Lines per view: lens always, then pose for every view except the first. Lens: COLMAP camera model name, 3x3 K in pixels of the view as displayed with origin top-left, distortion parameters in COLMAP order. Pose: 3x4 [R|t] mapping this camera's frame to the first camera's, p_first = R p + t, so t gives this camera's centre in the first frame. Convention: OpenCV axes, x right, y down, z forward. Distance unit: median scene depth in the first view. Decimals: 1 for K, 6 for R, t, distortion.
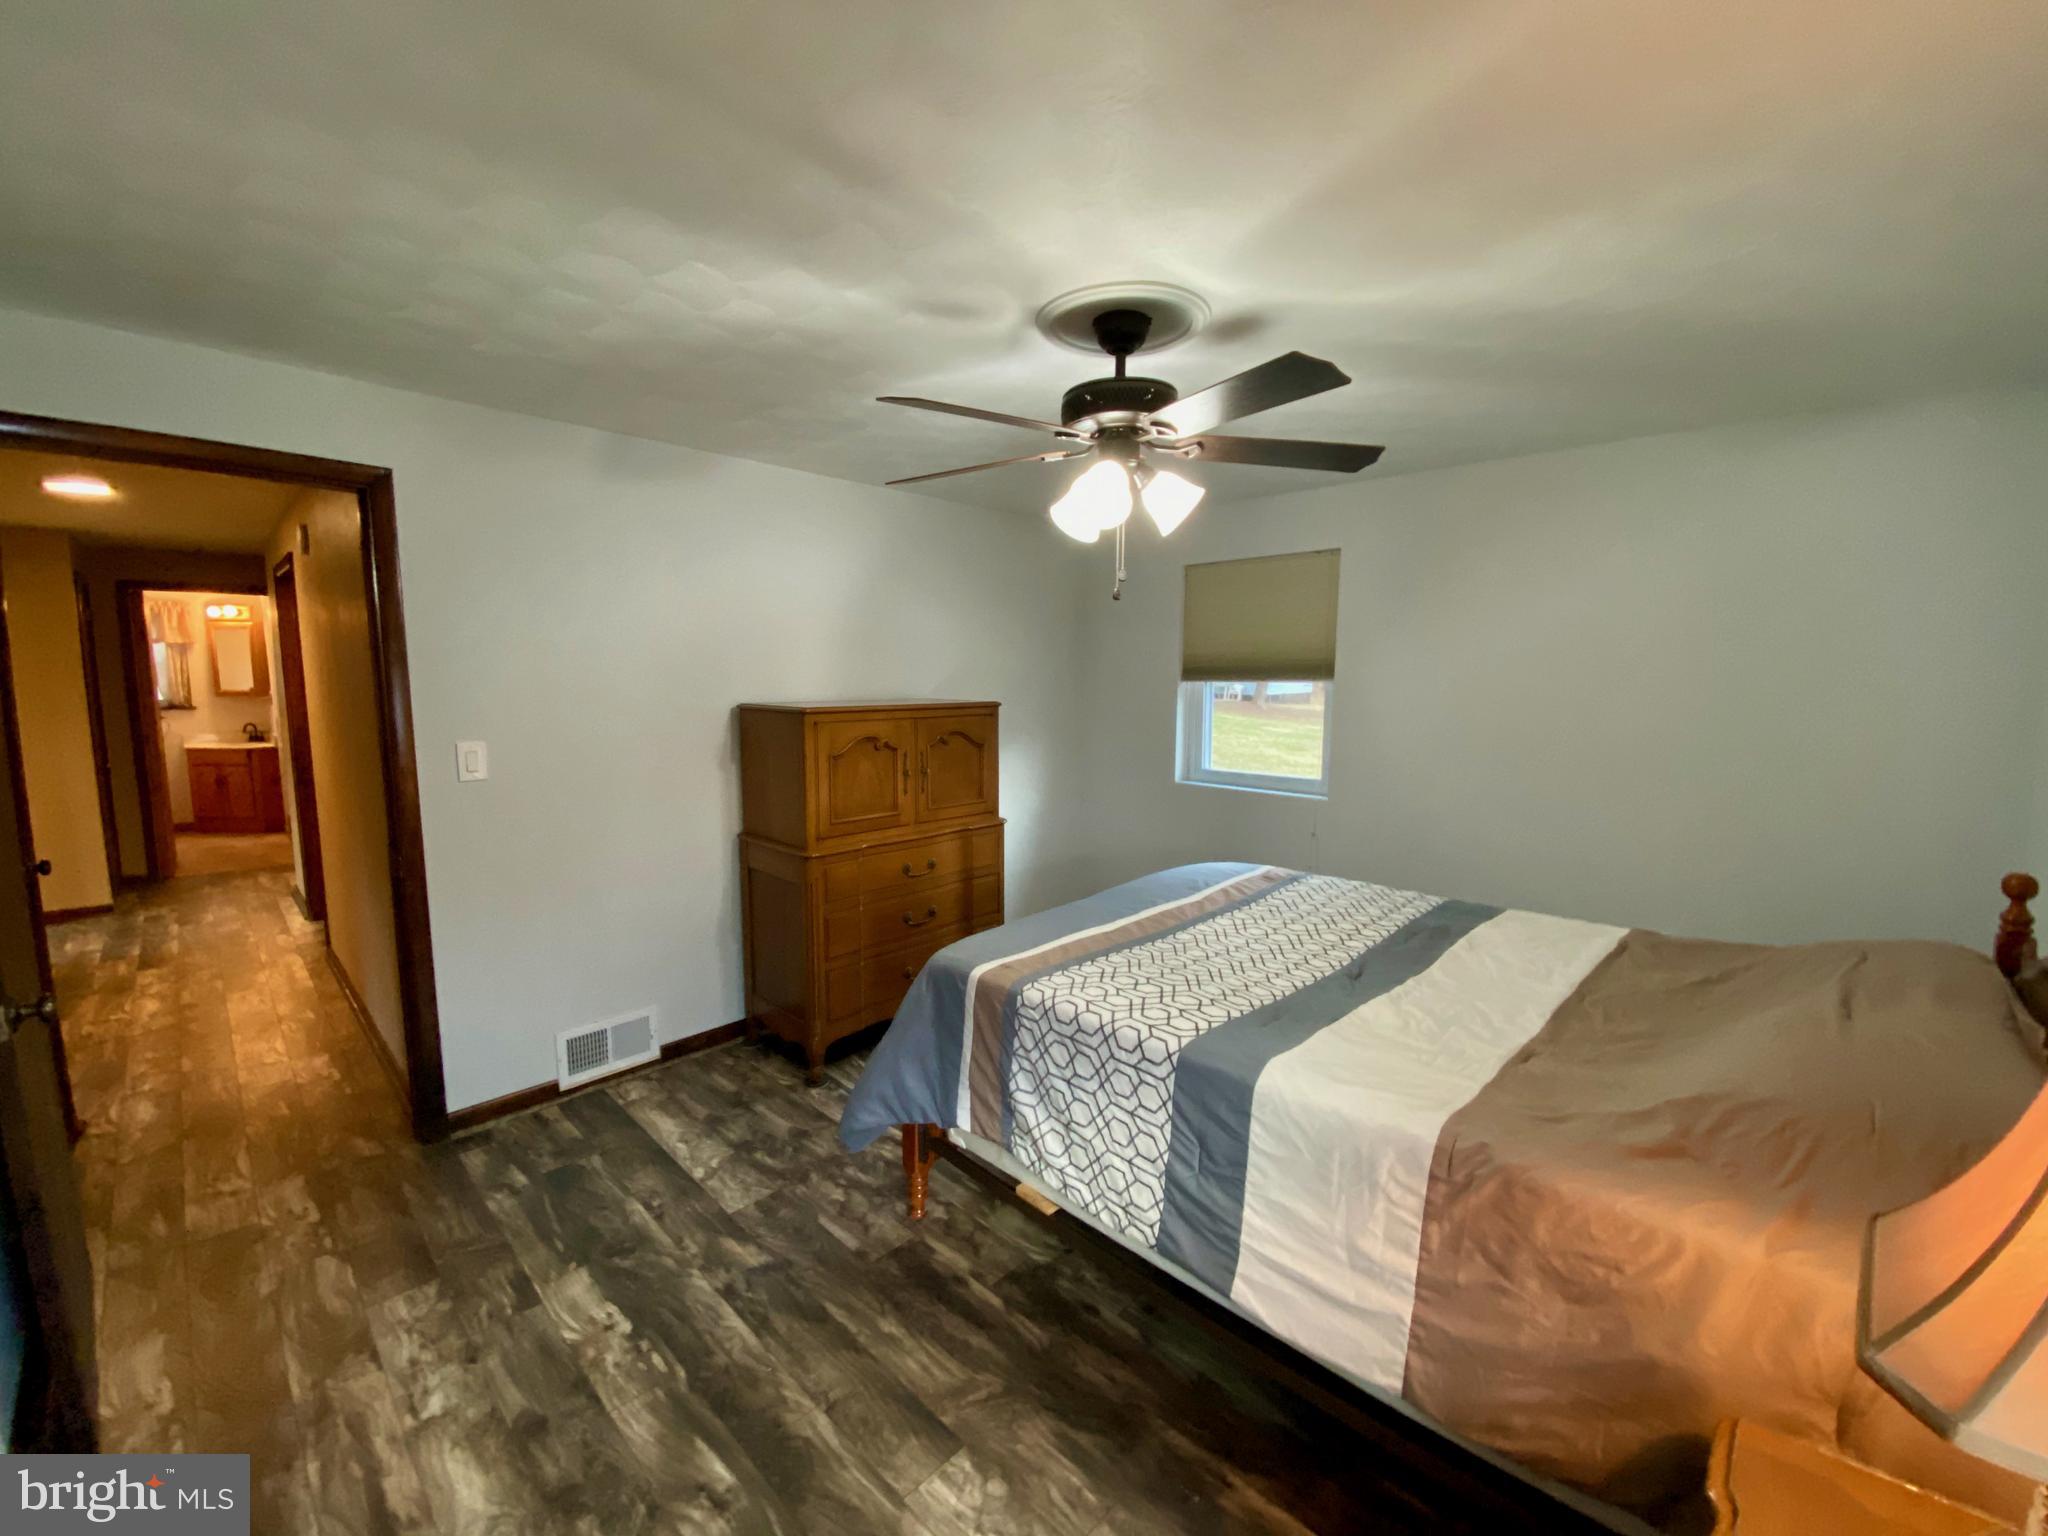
lens RADIAL K [[834.2, 0, 1029.8], [0, 834.2, 771.7], [0, 0, 1]] dist [0.025916, -0.025419]
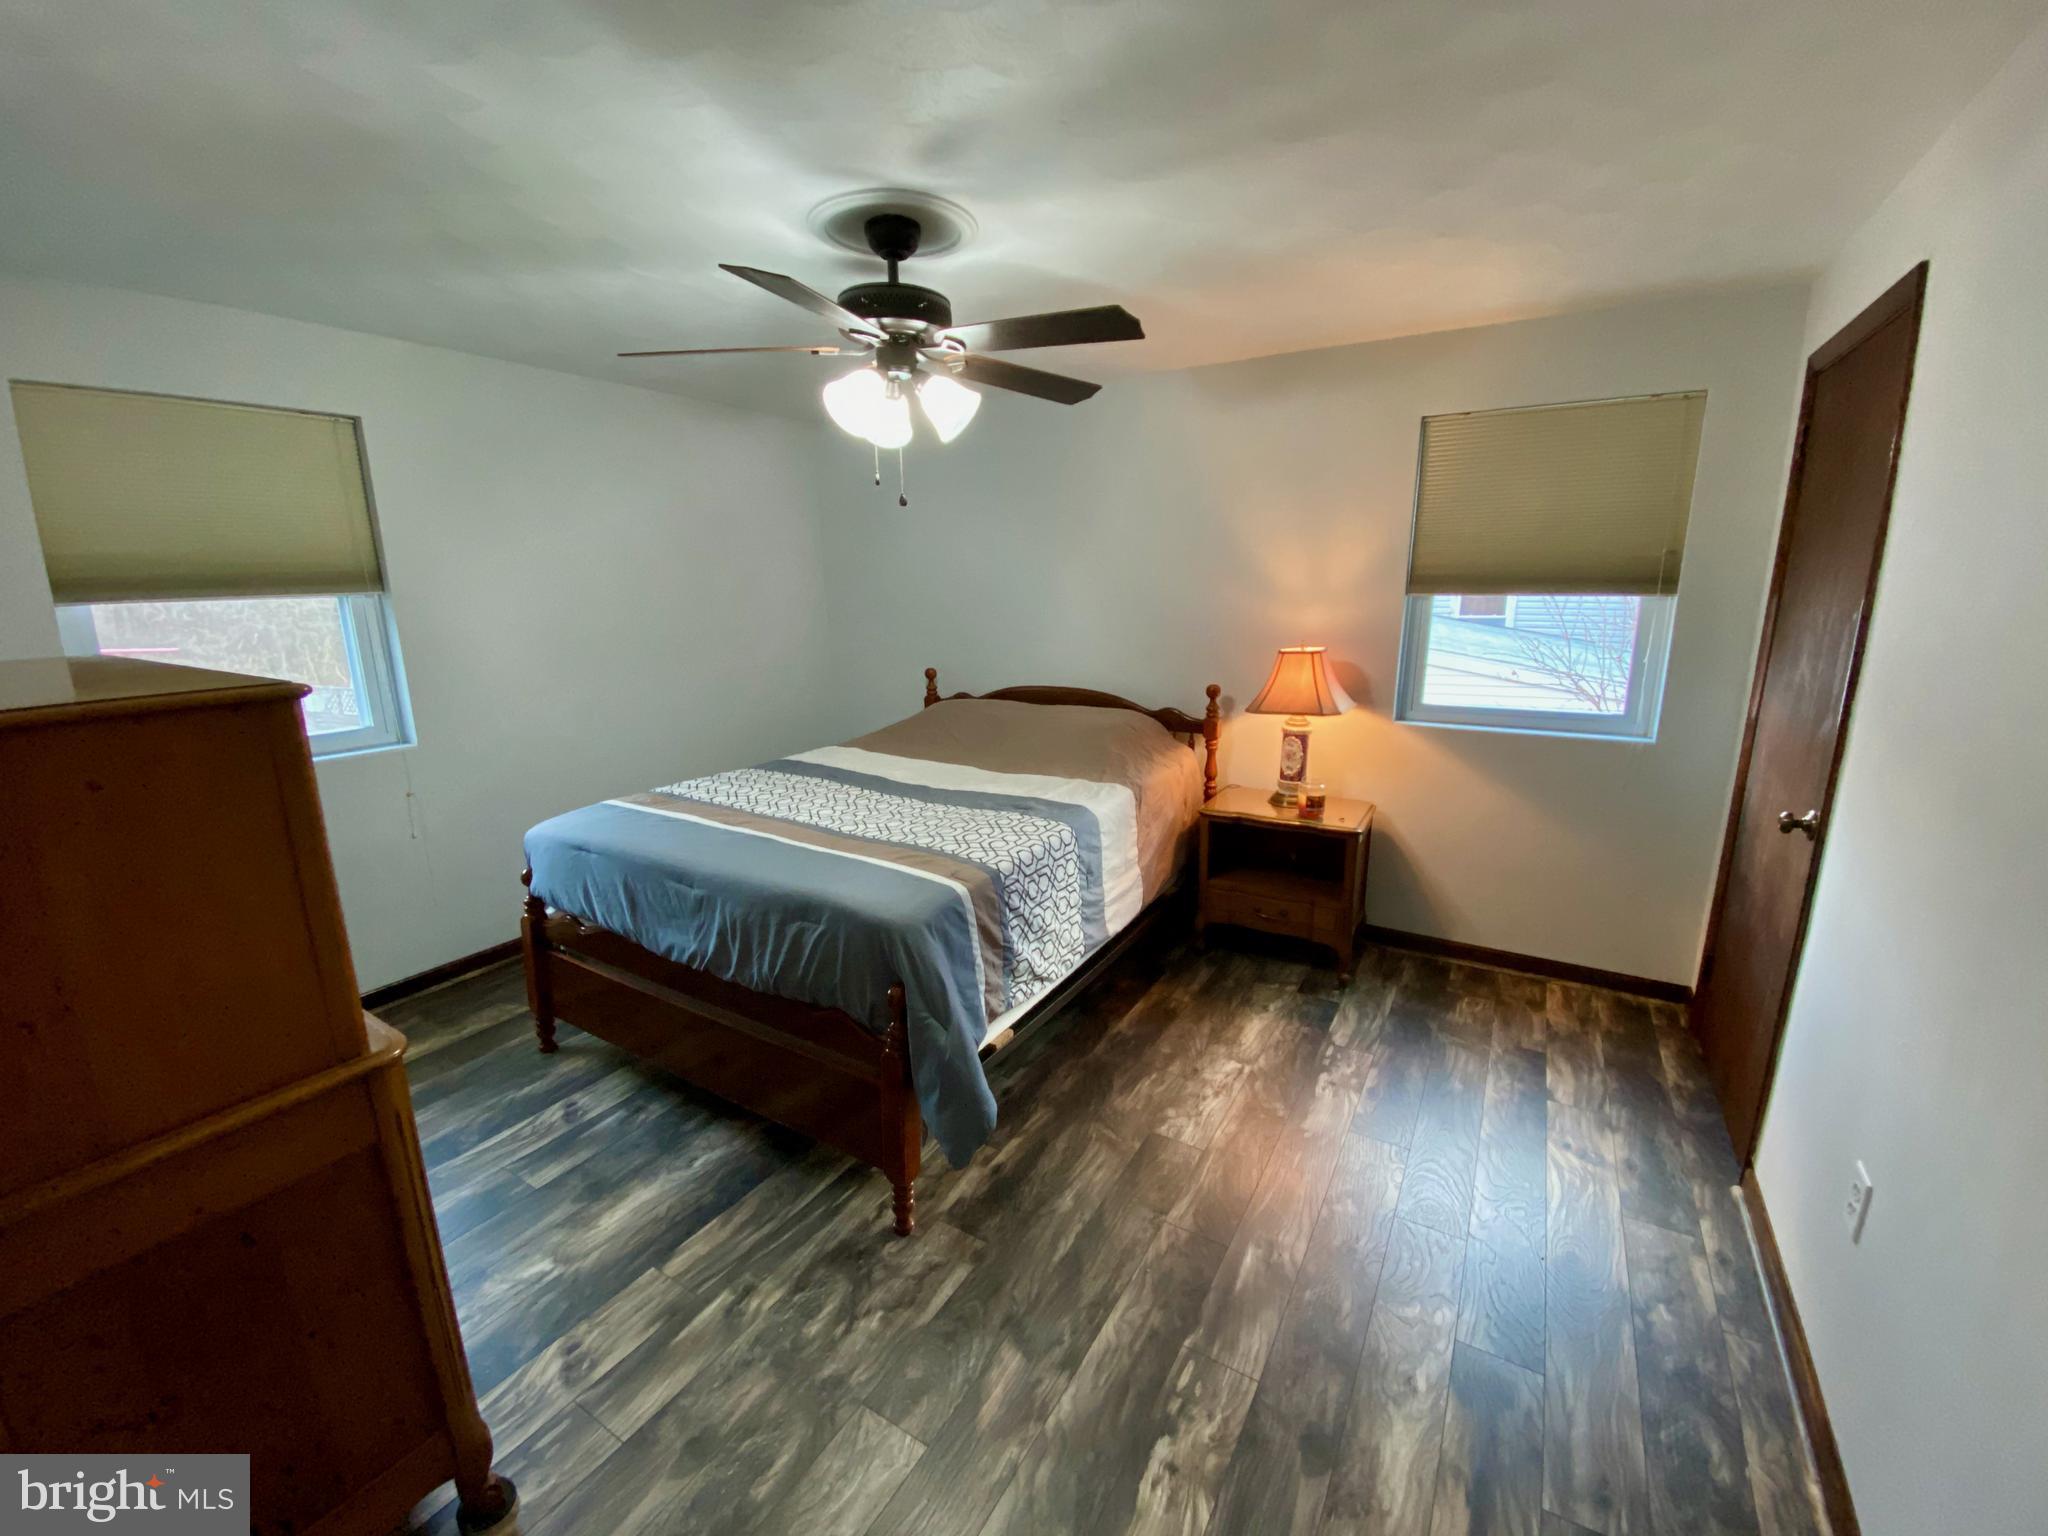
lens RADIAL K [[834.2, 0, 1029.8], [0, 834.2, 771.7], [0, 0, 1]] dist [0.025916, -0.025419]
pose [[-0.232085, -0.227797, 0.945645, -1.057895], [0.126663, 0.956835, 0.261578, -0.146849], [-0.964413, 0.180486, -0.193214, 1.175968]]
